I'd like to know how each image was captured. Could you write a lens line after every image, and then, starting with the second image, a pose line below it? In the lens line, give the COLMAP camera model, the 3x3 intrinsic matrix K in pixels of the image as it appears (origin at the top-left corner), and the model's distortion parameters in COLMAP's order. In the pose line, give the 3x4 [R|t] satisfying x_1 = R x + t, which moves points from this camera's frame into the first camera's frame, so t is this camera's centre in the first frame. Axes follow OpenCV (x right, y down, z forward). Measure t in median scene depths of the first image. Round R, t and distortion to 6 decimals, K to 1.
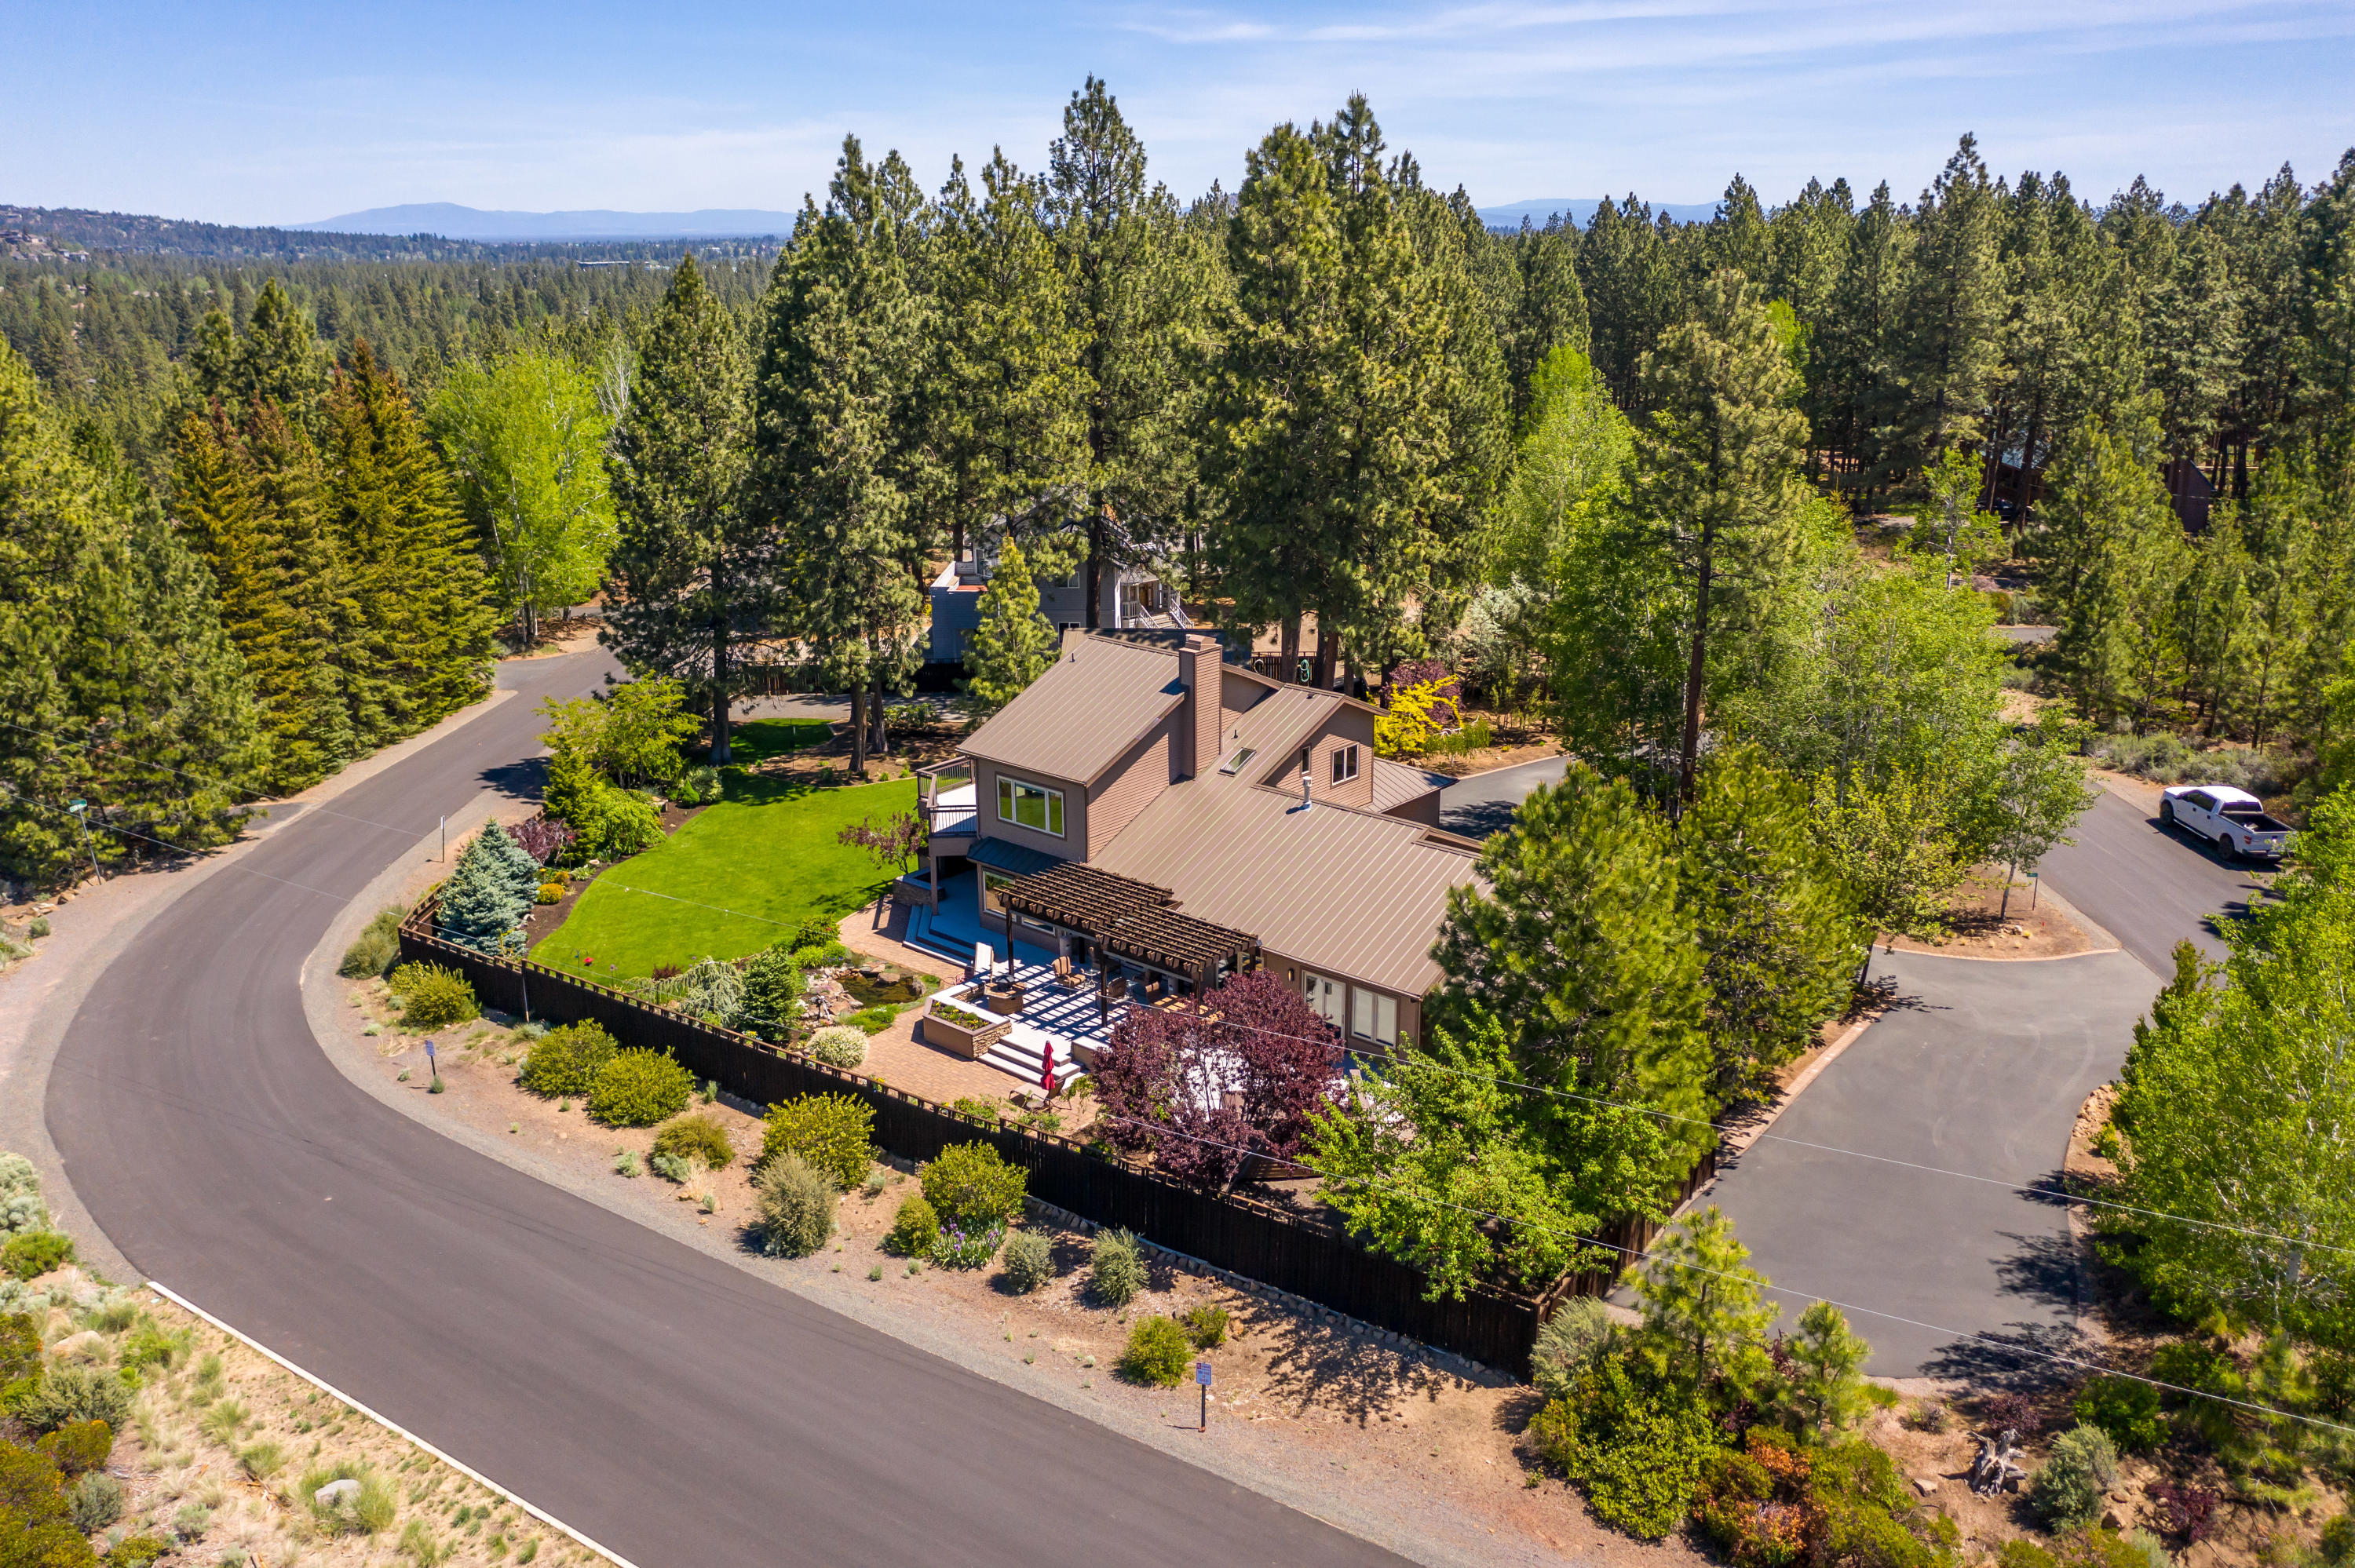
lens RADIAL K [[1879.7, 0, 1175.1], [0, 1879.7, 785.8], [0, 0, 1]] dist [-0.007273, 0.007984]
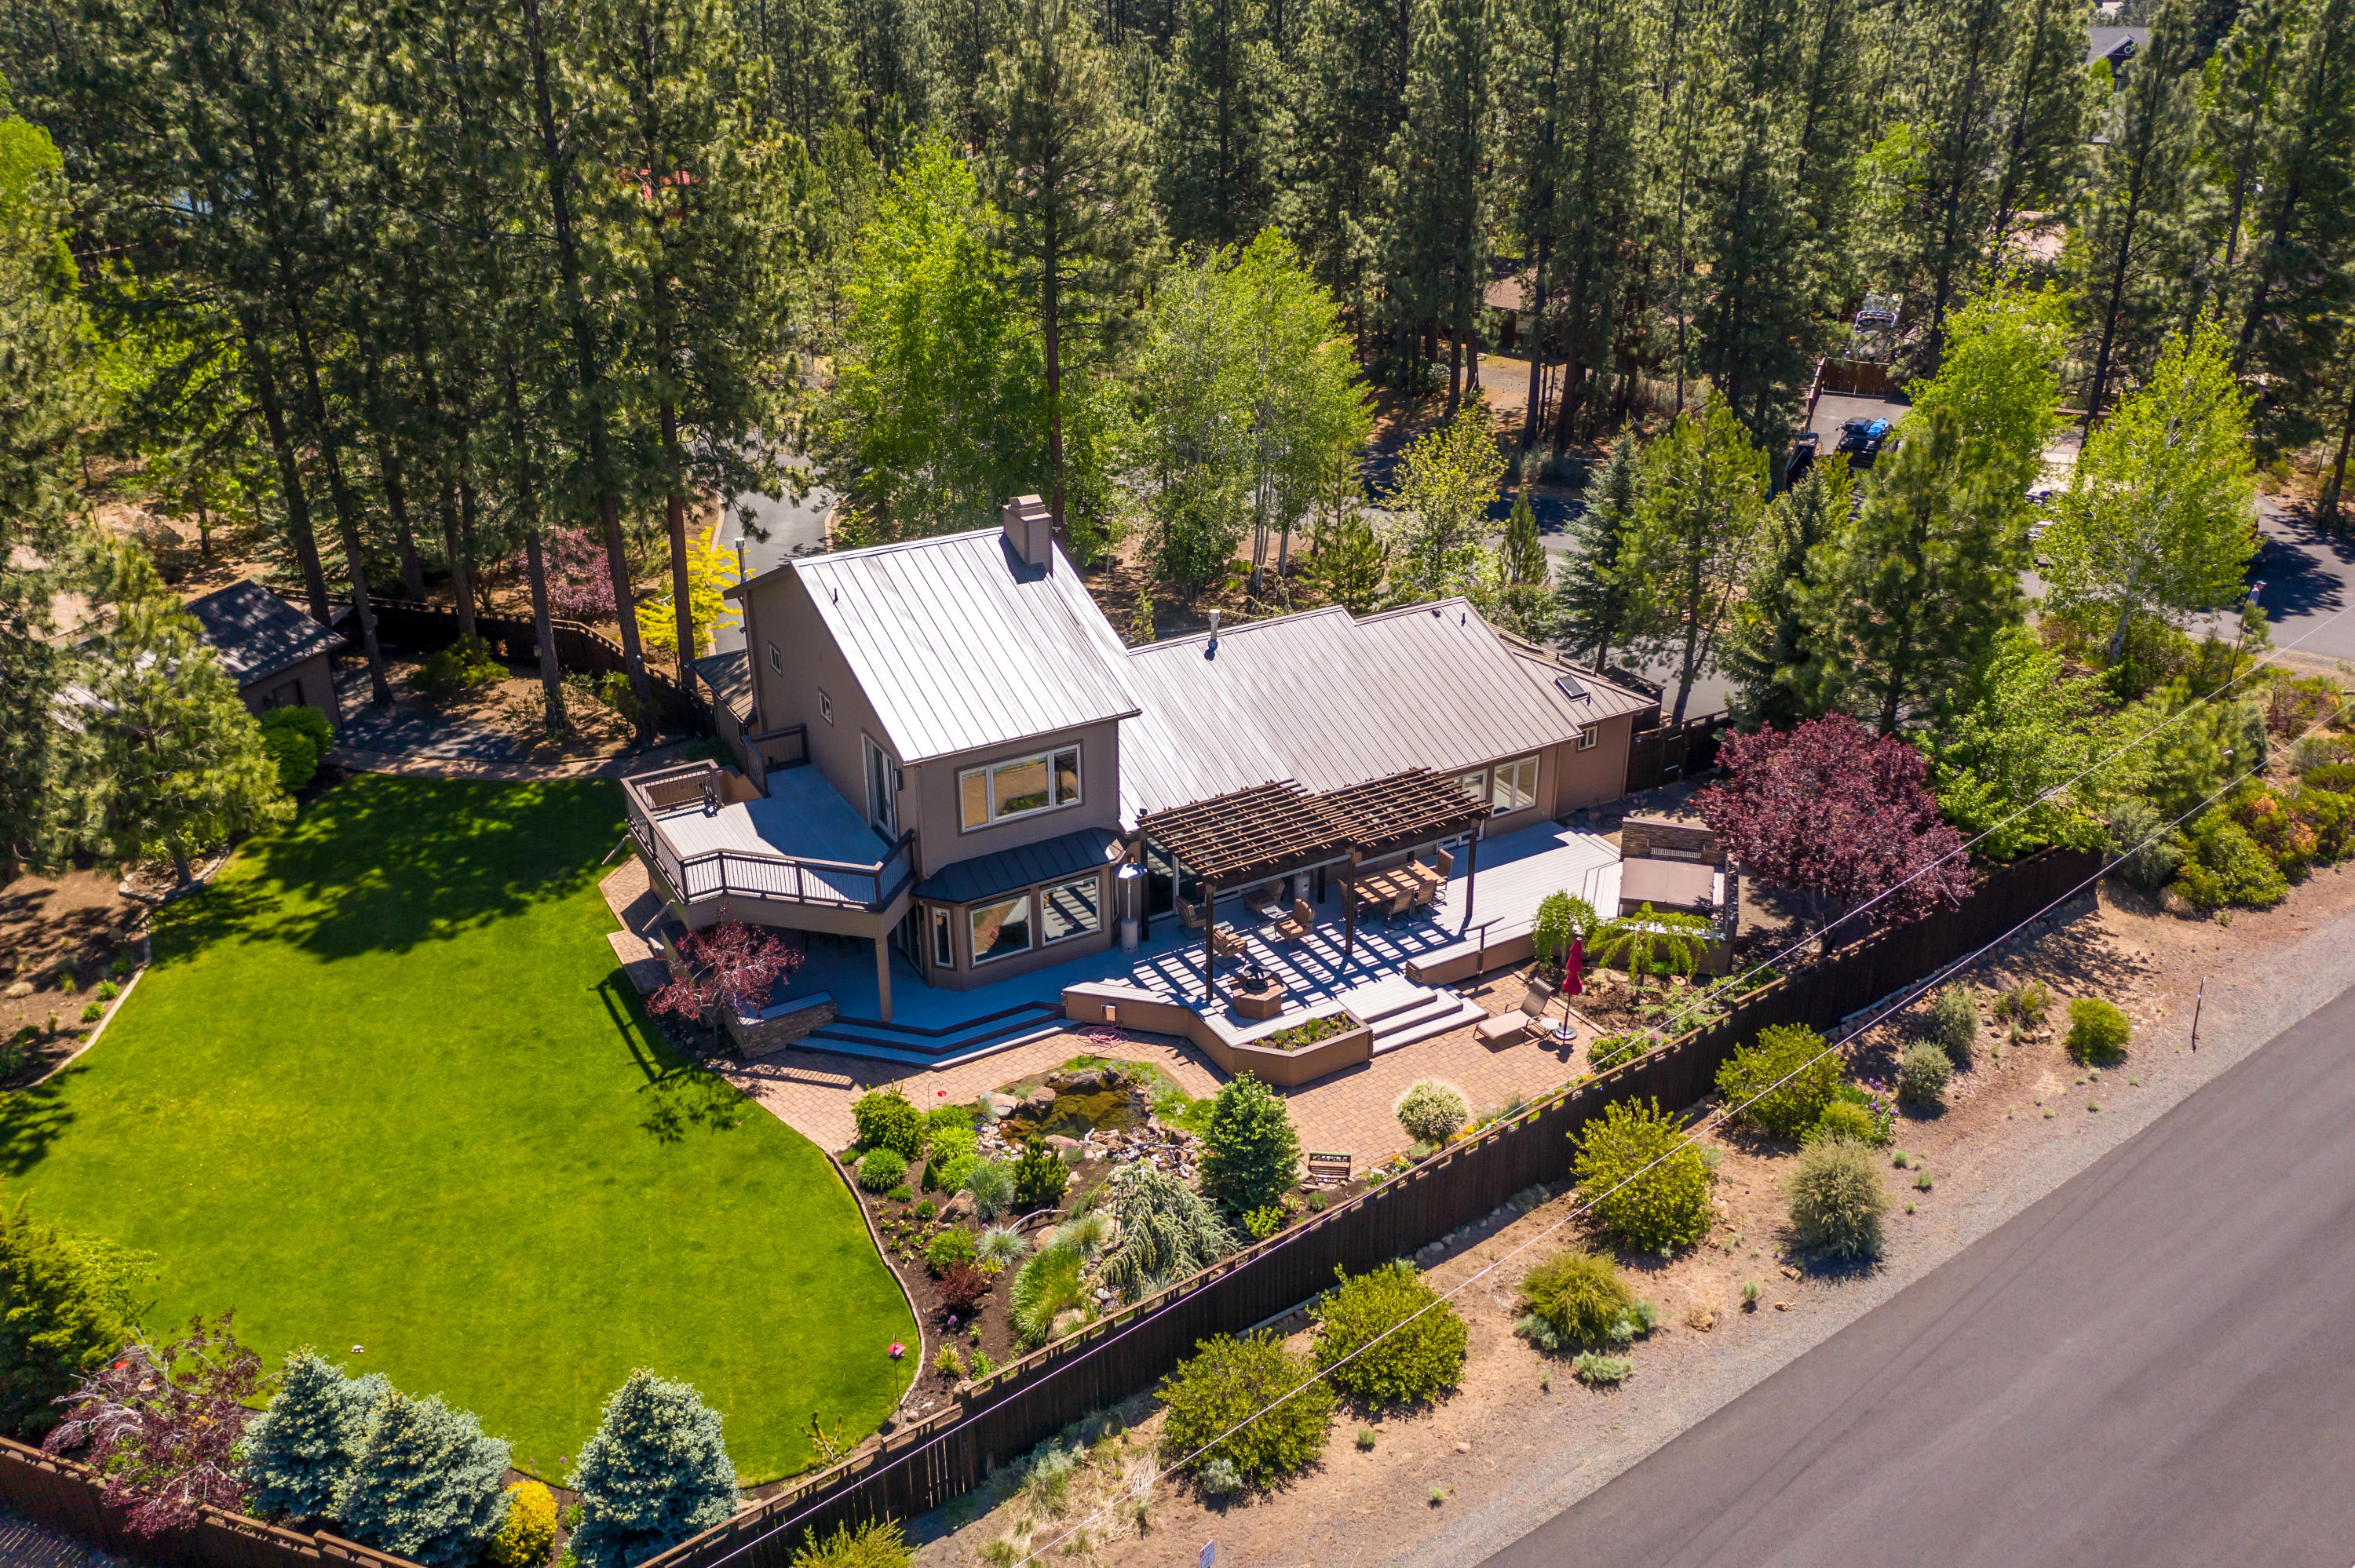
lens RADIAL K [[1879.7, 0, 1181.8], [0, 1879.7, 780.3], [0, 0, 1]] dist [-0.007273, 0.007984]
pose [[0.309634, -0.393377, 0.865668, -0.770094], [0.281058, 0.907593, 0.311899, -0.224944], [-0.908368, 0.146728, 0.391584, 0.772247]]
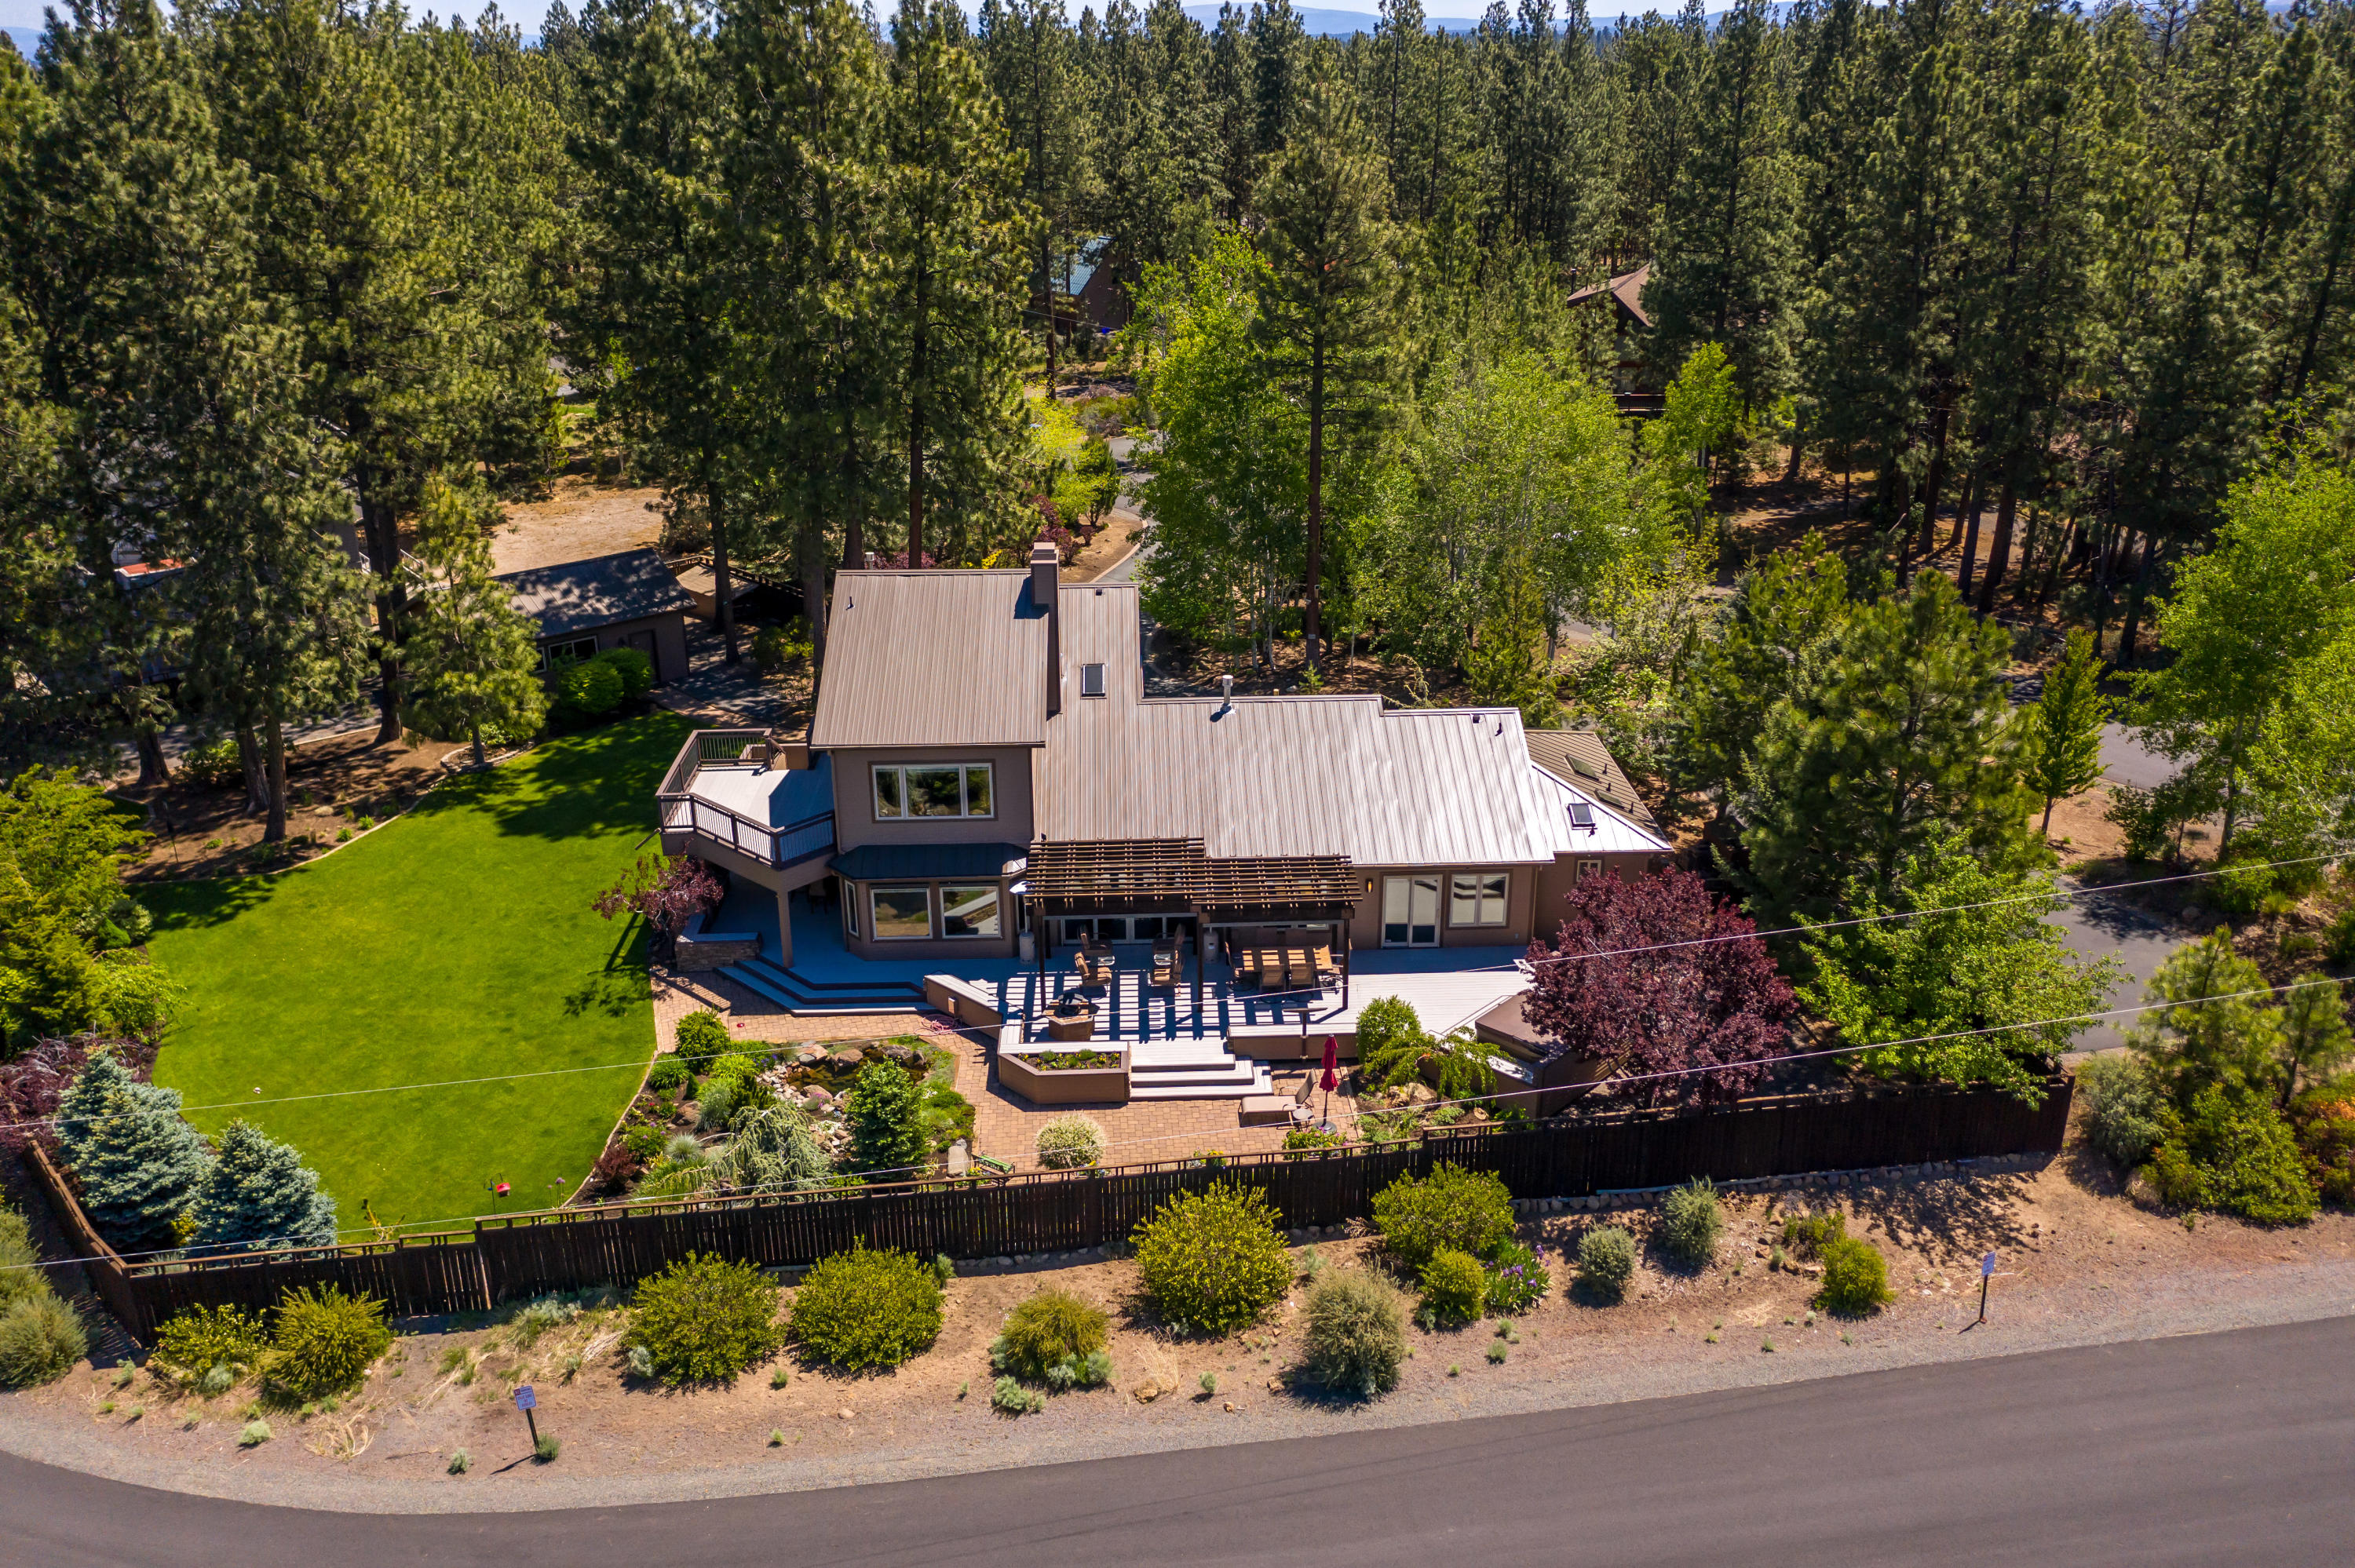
lens RADIAL K [[1879.7, 0, 1181.8], [0, 1879.7, 785.3], [0, 0, 1]] dist [-0.007273, 0.007984]
pose [[0.722459, -0.255555, 0.642452, -0.585743], [0.202498, 0.966648, 0.156797, -0.108808], [-0.661095, 0.016816, 0.750113, 0.387921]]
